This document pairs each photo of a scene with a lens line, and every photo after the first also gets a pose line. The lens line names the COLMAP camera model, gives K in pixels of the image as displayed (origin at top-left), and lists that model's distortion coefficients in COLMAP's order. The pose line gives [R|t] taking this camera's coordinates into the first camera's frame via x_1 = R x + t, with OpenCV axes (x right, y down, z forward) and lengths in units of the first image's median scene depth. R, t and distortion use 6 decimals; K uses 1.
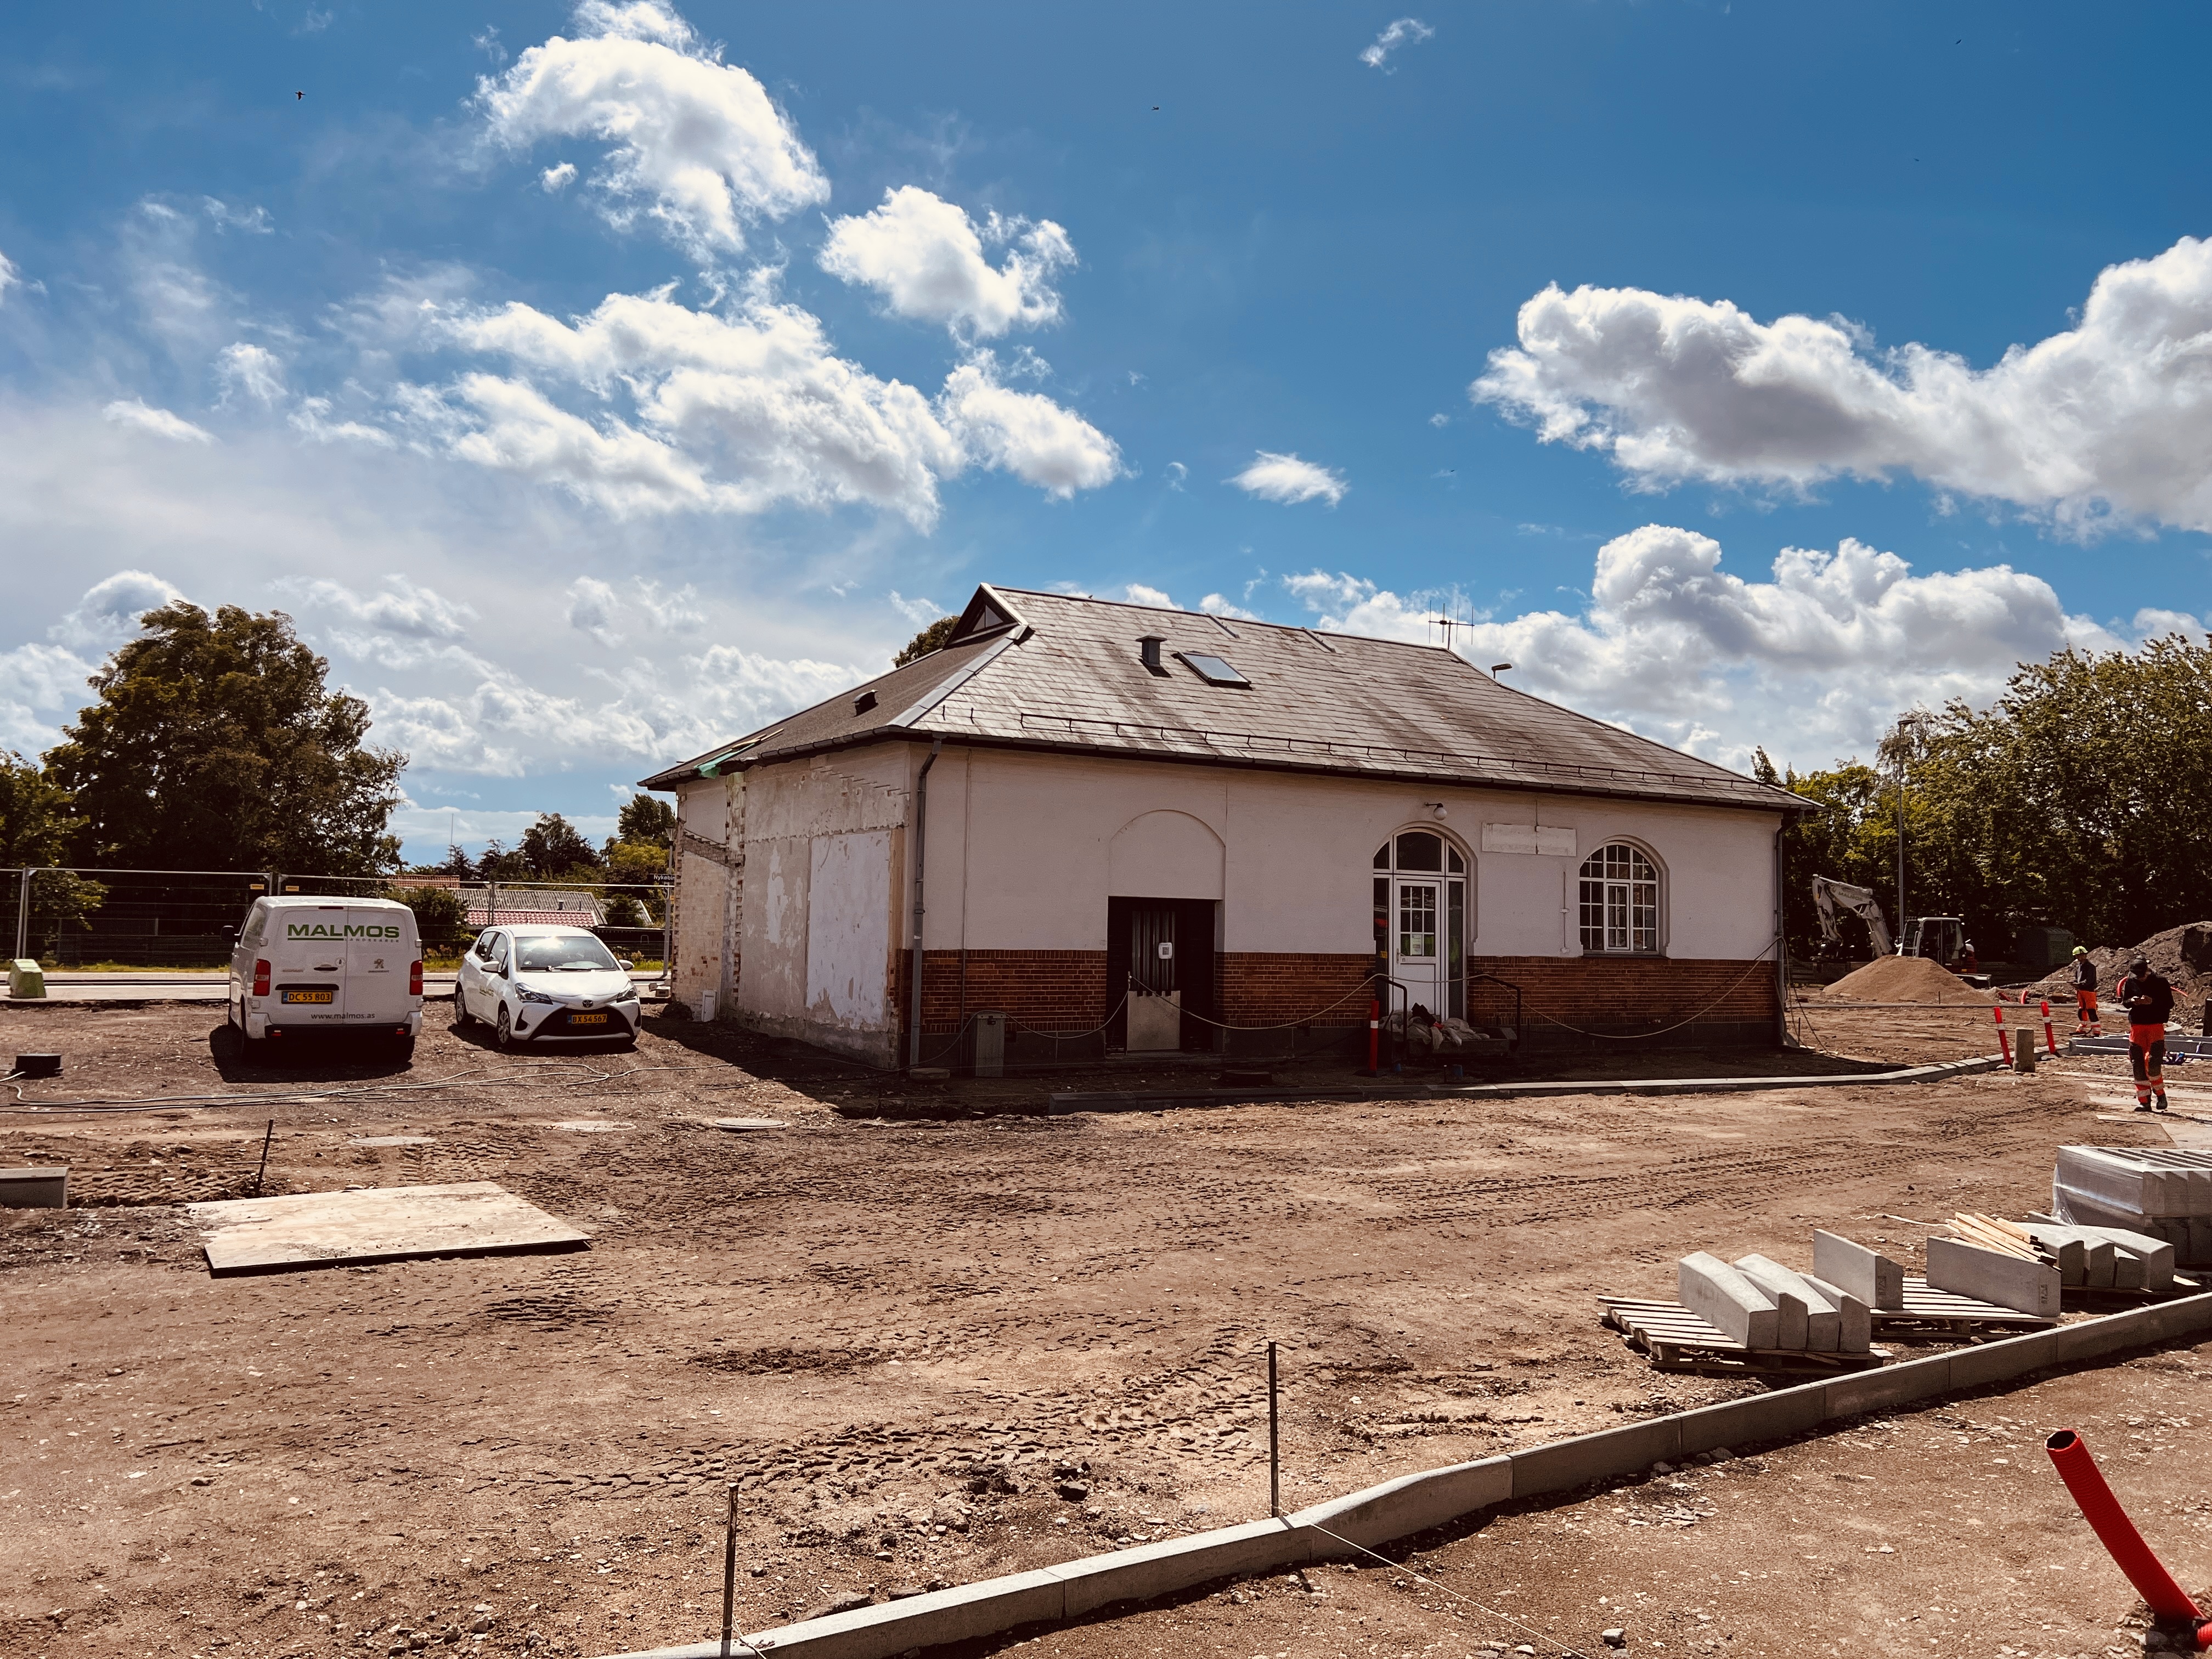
lens RADIAL K [[1646.1, 0, 1106.2], [0, 1646.1, 833.0], [0, 0, 1]] dist [0.026074, -0.032766]
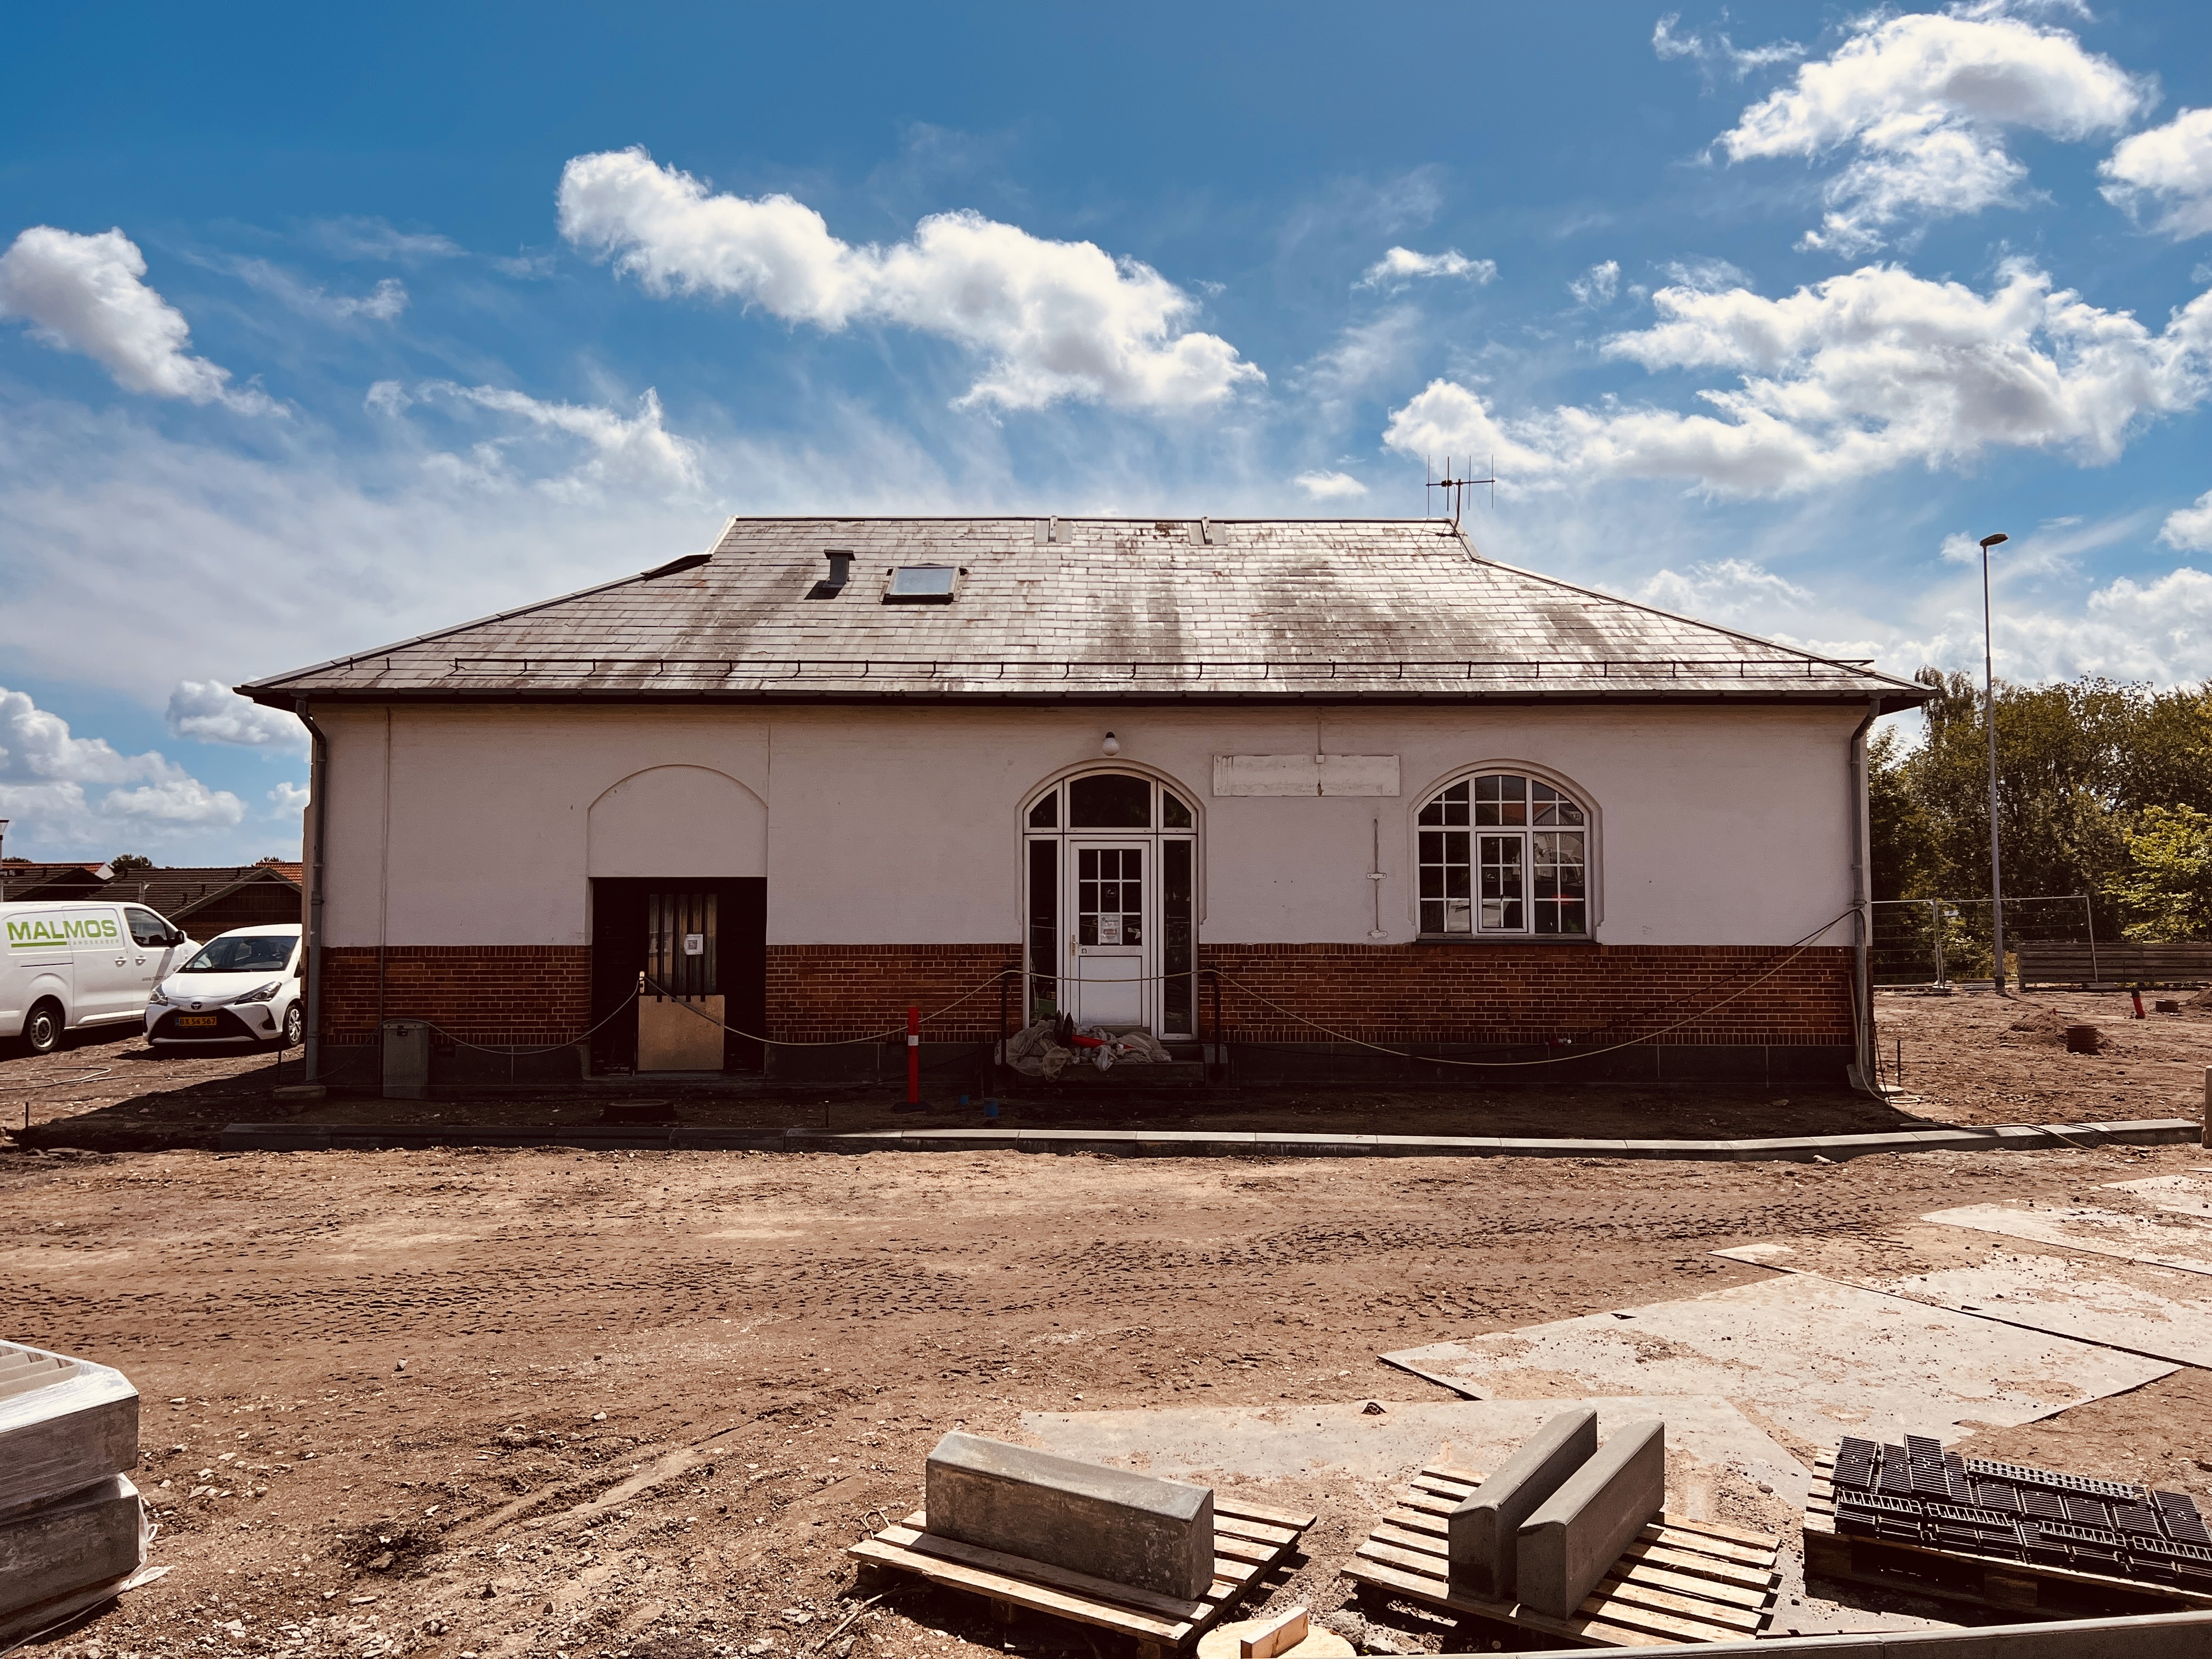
lens RADIAL K [[1646.1, 0, 1106.8], [0, 1646.1, 822.1], [0, 0, 1]] dist [0.026074, -0.032766]
pose [[0.868949, -0.045944, -0.492764, 0.542385], [0.047167, 0.998837, -0.009953, 0.027472], [0.492649, -0.014594, 0.870106, 0.371848]]
